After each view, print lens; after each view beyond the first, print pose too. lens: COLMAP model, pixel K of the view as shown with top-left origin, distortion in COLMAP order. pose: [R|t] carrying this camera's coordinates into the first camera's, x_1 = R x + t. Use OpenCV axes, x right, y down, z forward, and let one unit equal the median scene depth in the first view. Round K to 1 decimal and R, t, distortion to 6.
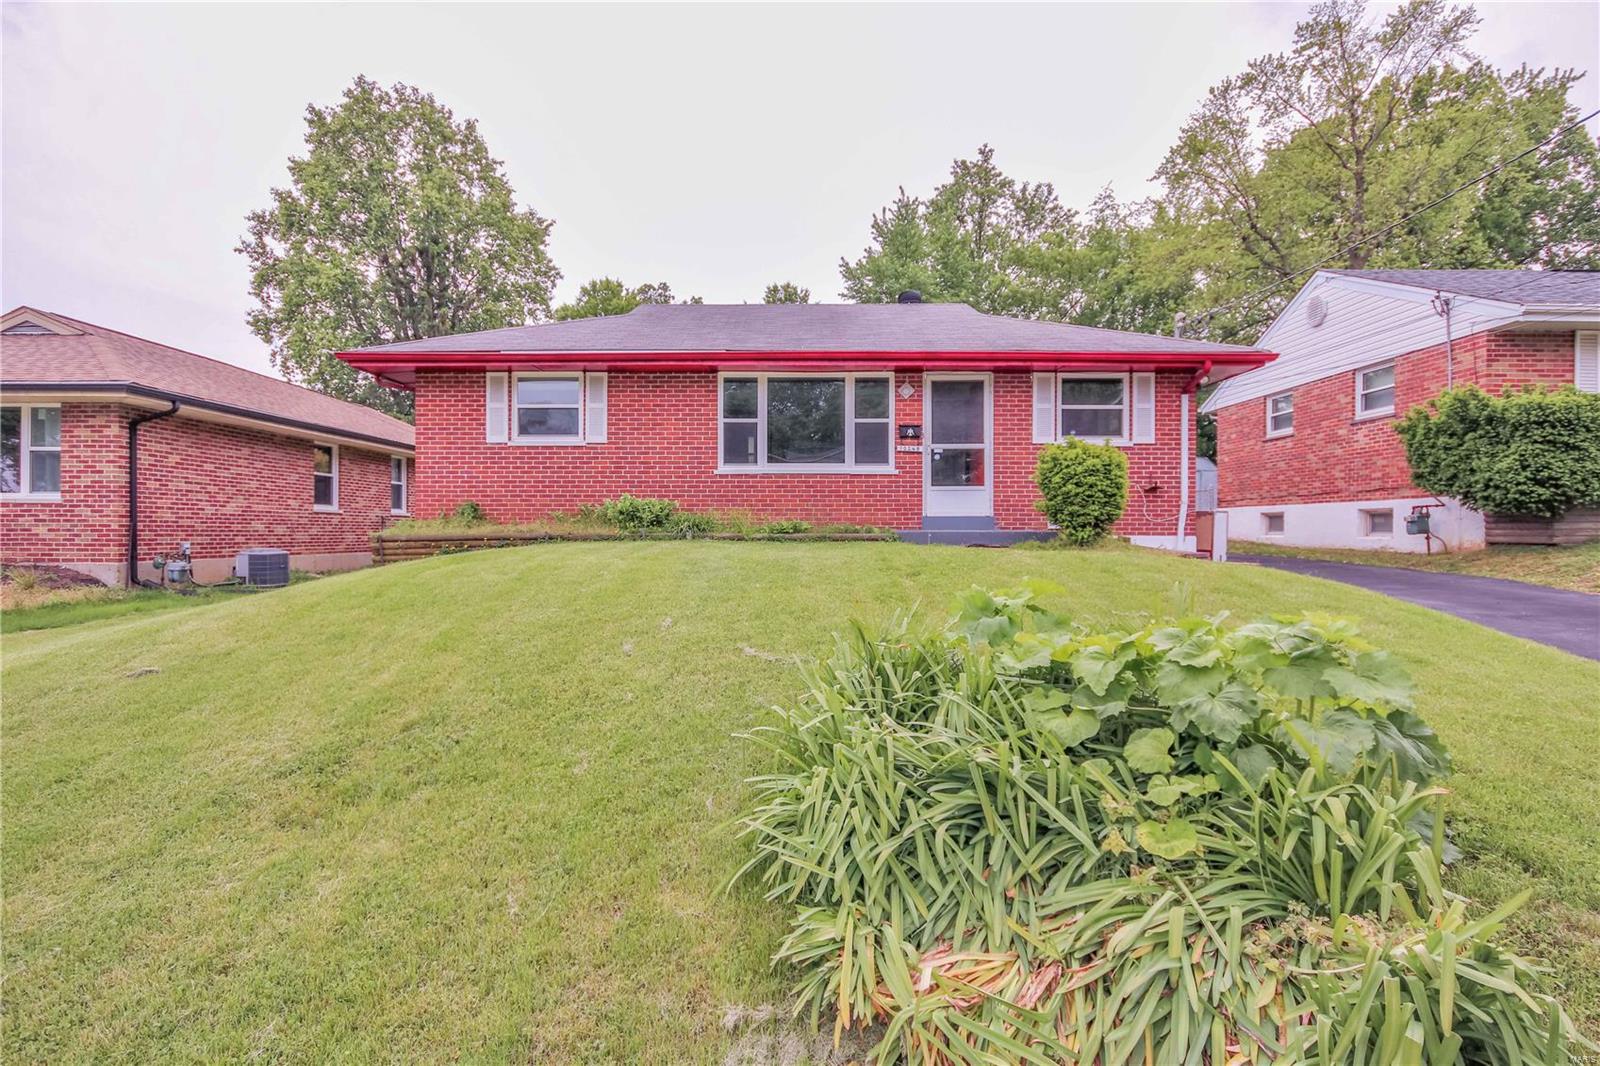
lens RADIAL K [[784.7, 0, 776.7], [0, 784.7, 530.1], [0, 0, 1]] dist [0.002956, 0.000037]
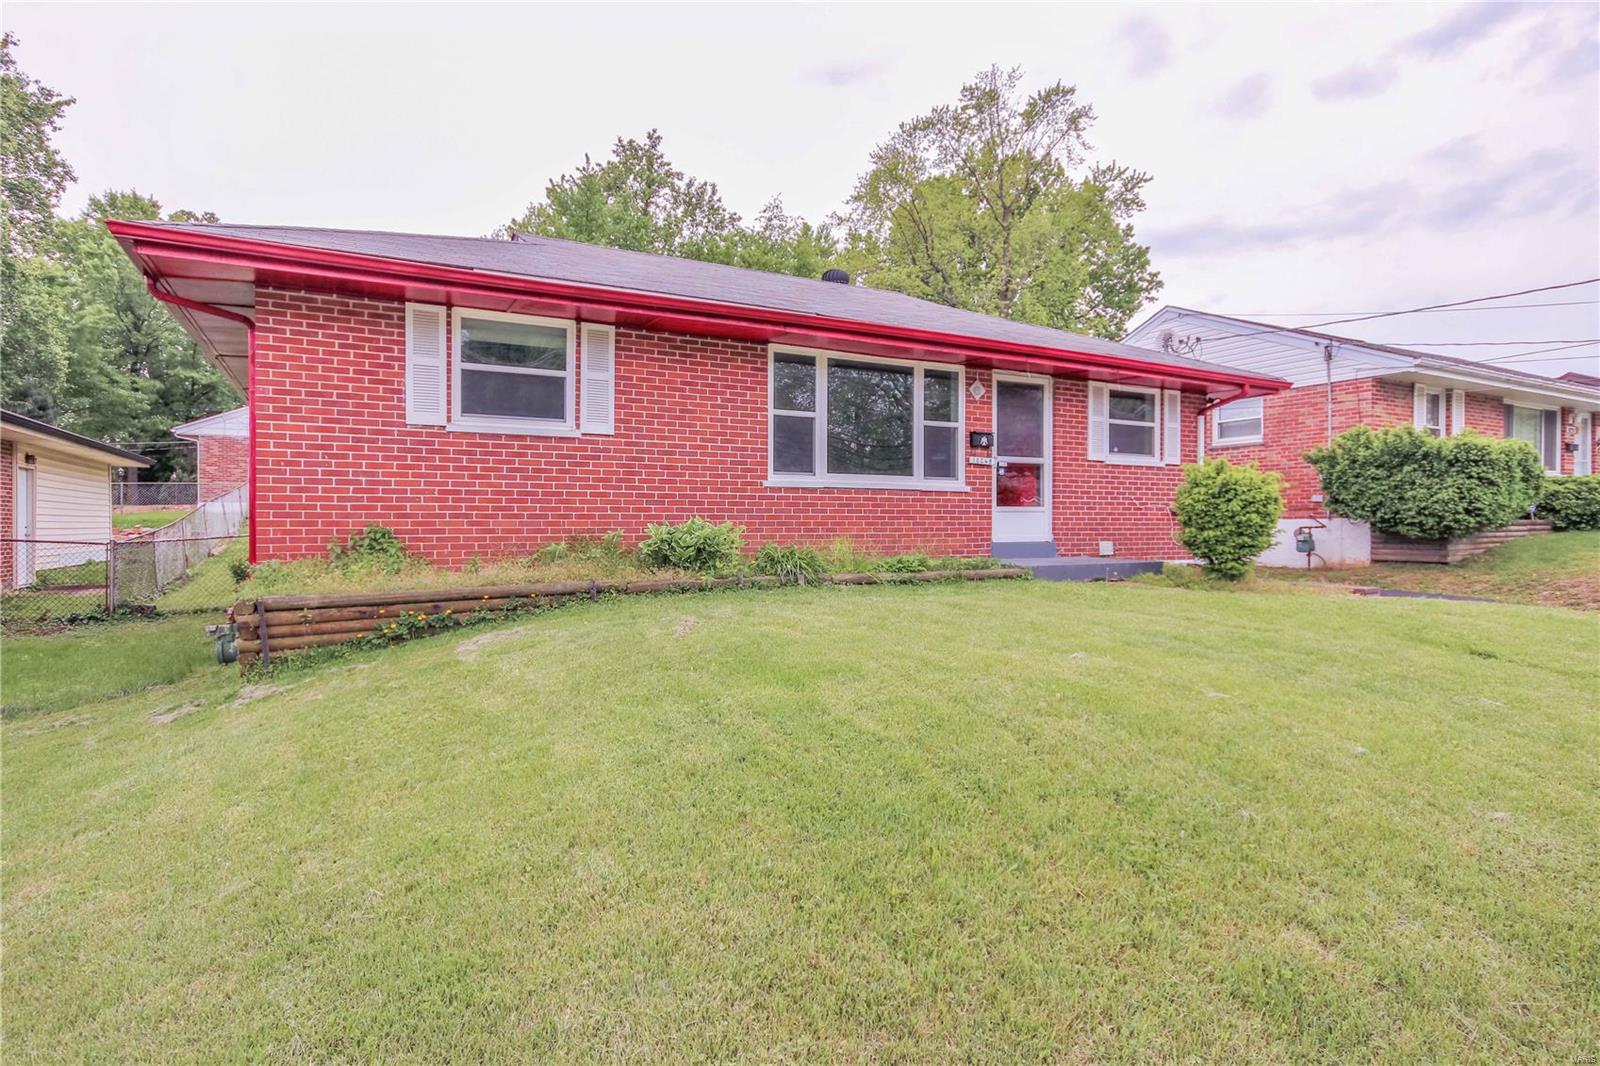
lens RADIAL K [[814.4, 0, 805.5], [0, 814.4, 527.3], [0, 0, 1]] dist [0.003639, 0.000438]
pose [[0.881523, -0.002489, 0.472134, -0.392956], [0.003164, 0.999995, -0.000635, -0.033644], [-0.472130, 0.002053, 0.881526, 0.330771]]
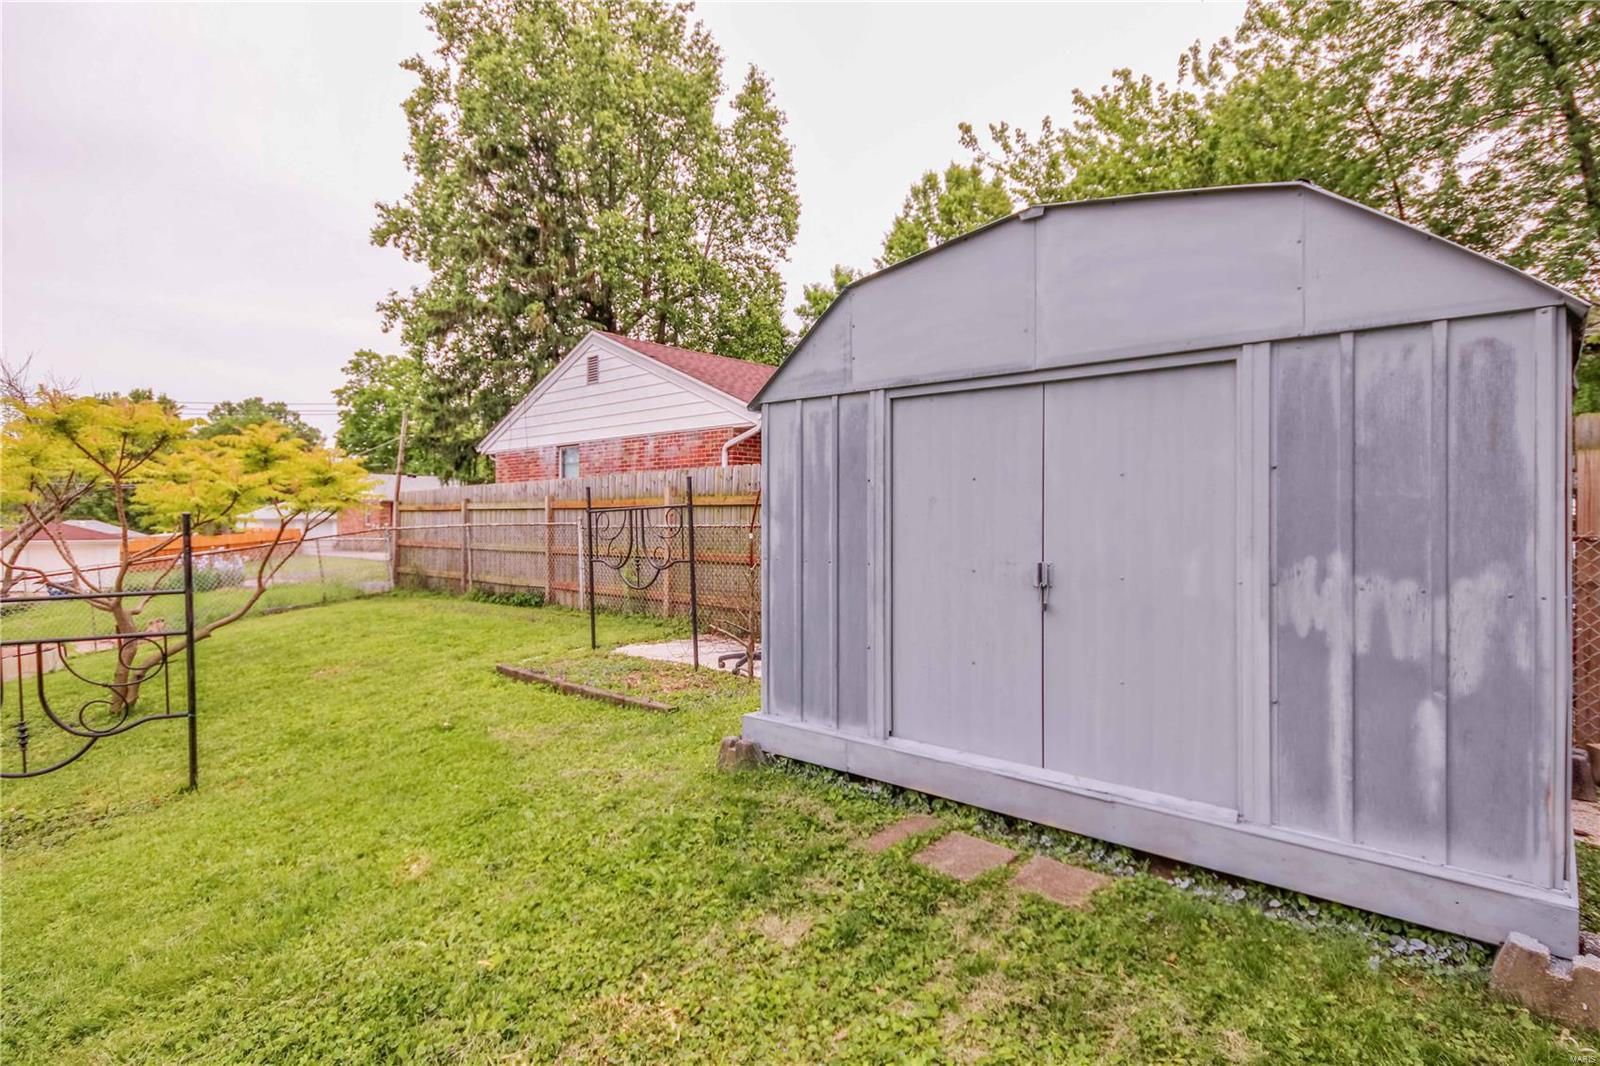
lens RADIAL K [[820.4, 0, 798.6], [0, 820.4, 516.8], [0, 0, 1]] dist [0.005787, 0.000605]
pose [[0.761699, -0.001601, -0.647929, 0.771737], [-0.000603, 0.999995, -0.003179, -0.193265], [0.647931, 0.002812, 0.761694, 2.592221]]
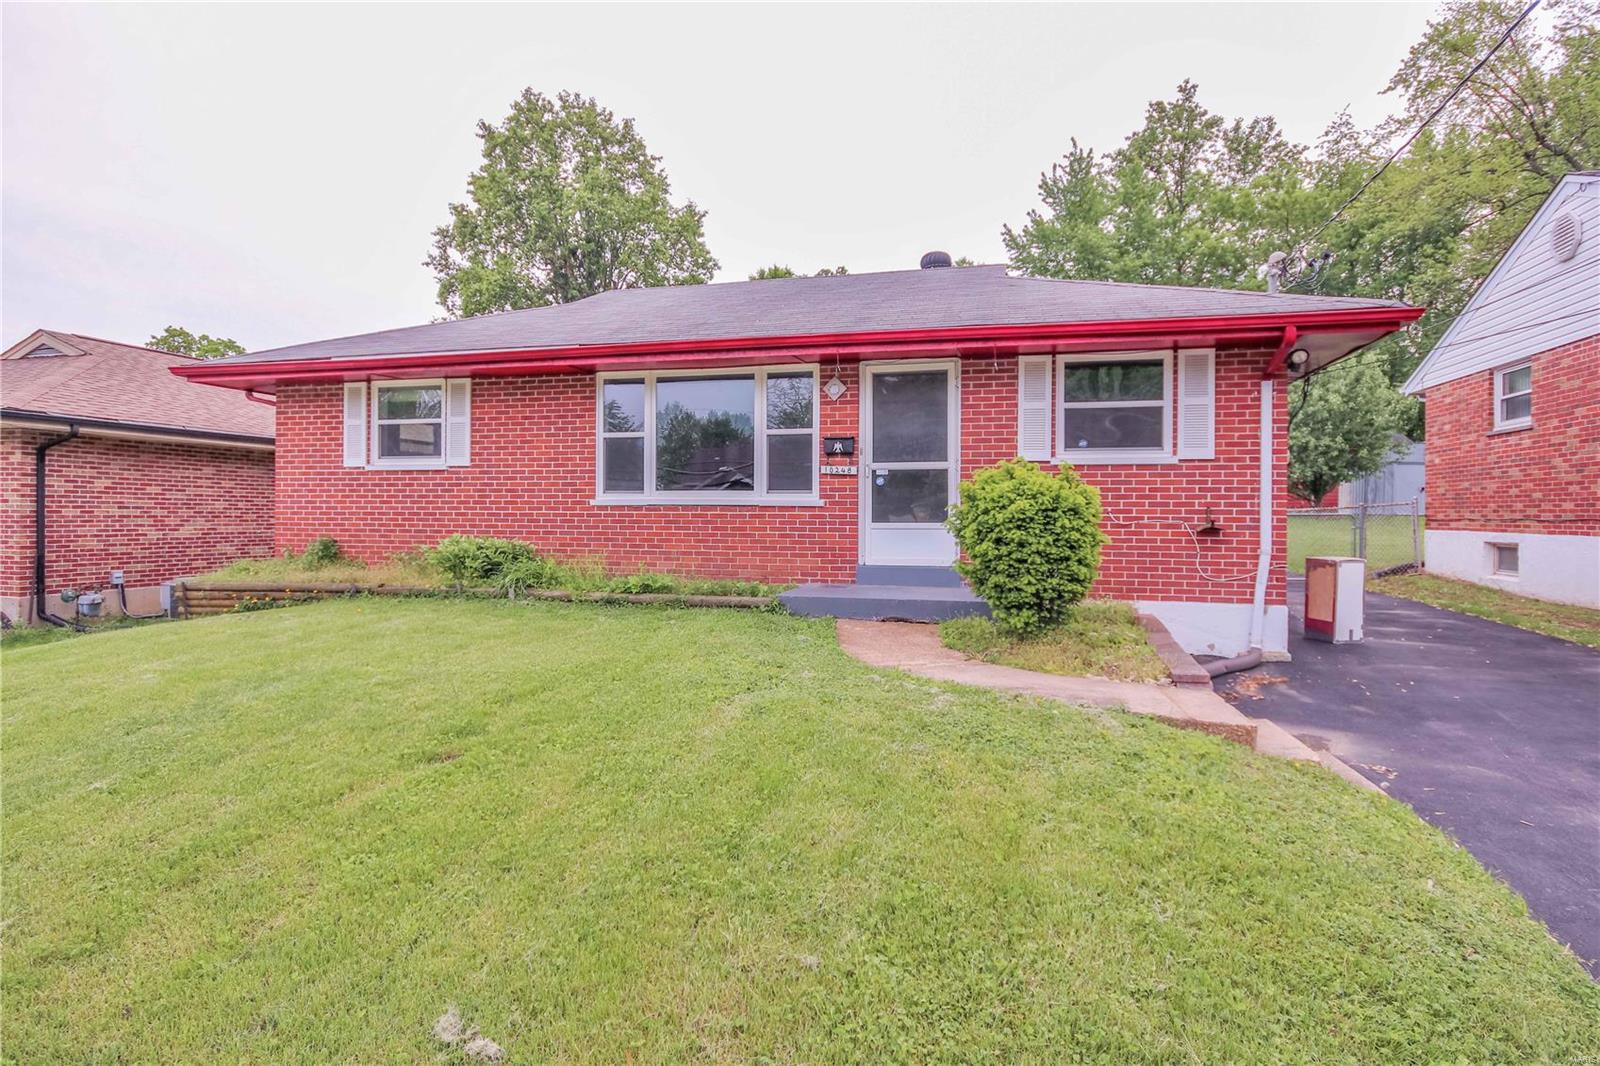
lens RADIAL K [[791.0, 0, 800.5], [0, 791.0, 510.4], [0, 0, 1]] dist [0.005008, 0.000972]
pose [[0.972128, 0.003535, -0.234425, 0.301635], [-0.004949, 0.999973, -0.005442, -0.062527], [0.234399, 0.006450, 0.972119, 0.291060]]
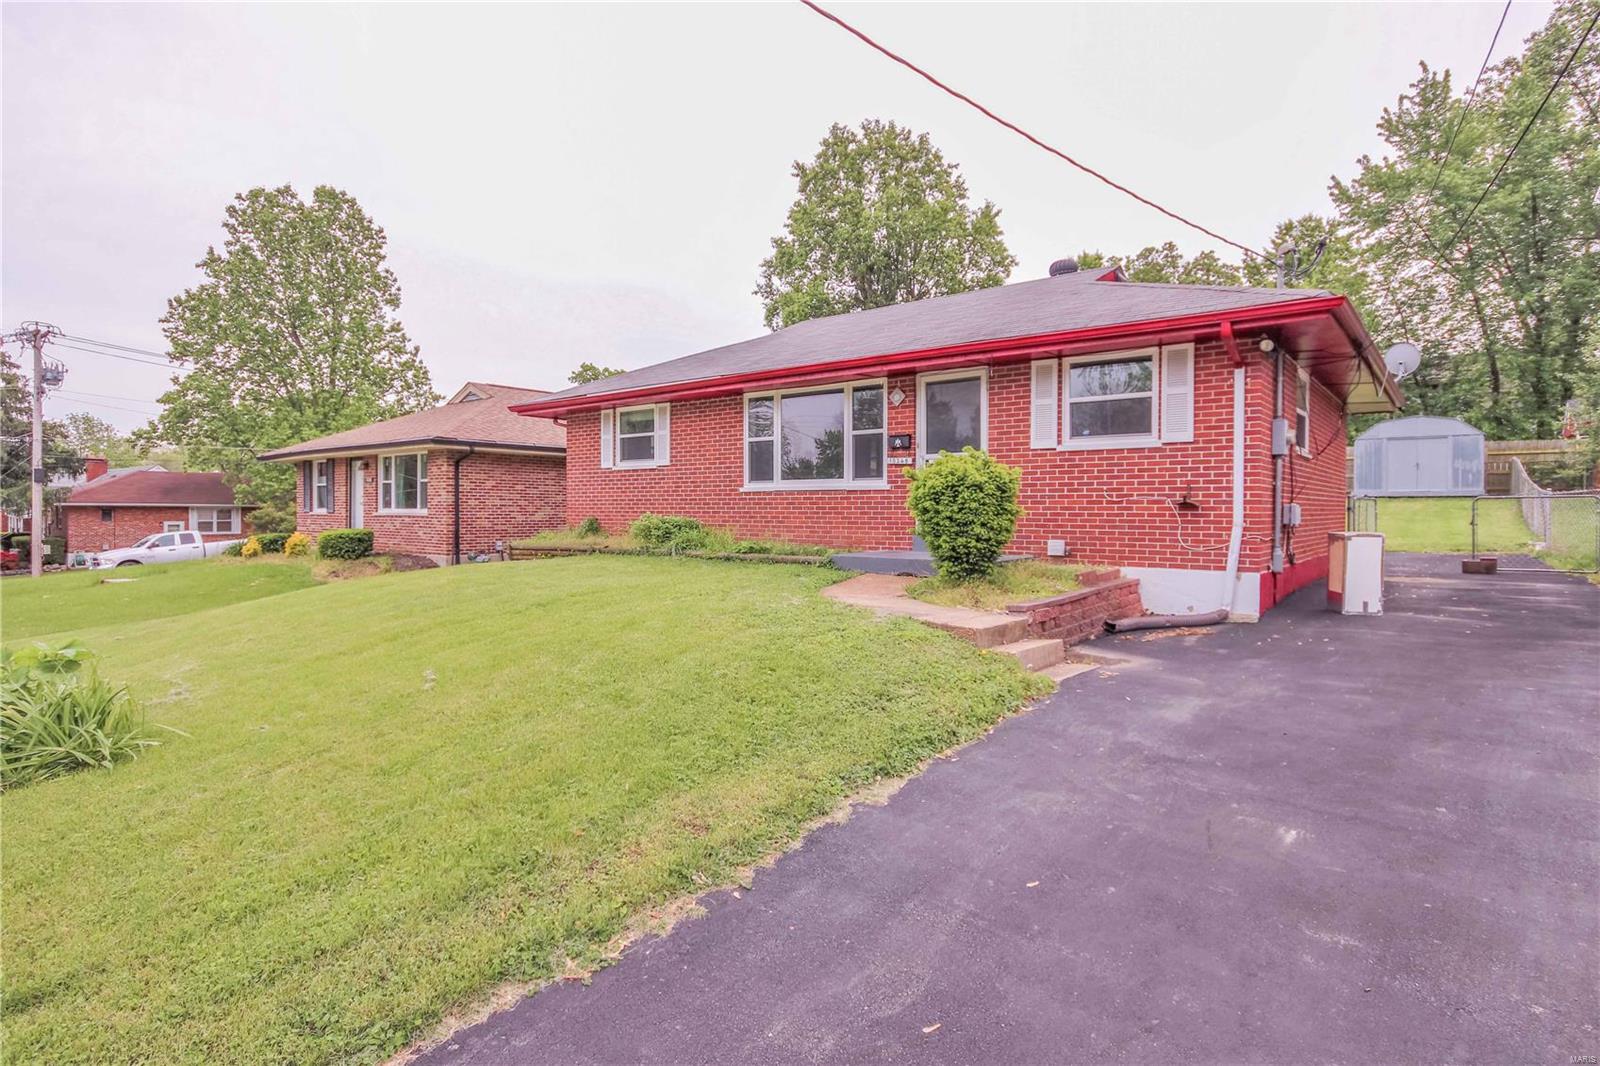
lens RADIAL K [[794.7, 0, 816.0], [0, 794.7, 512.3], [0, 0, 1]] dist [0.002201, 0.000526]
pose [[0.801638, 0.002626, -0.597805, 0.632357], [-0.001900, 0.999996, 0.001844, -0.045788], [0.597807, -0.000342, 0.801640, 0.209460]]
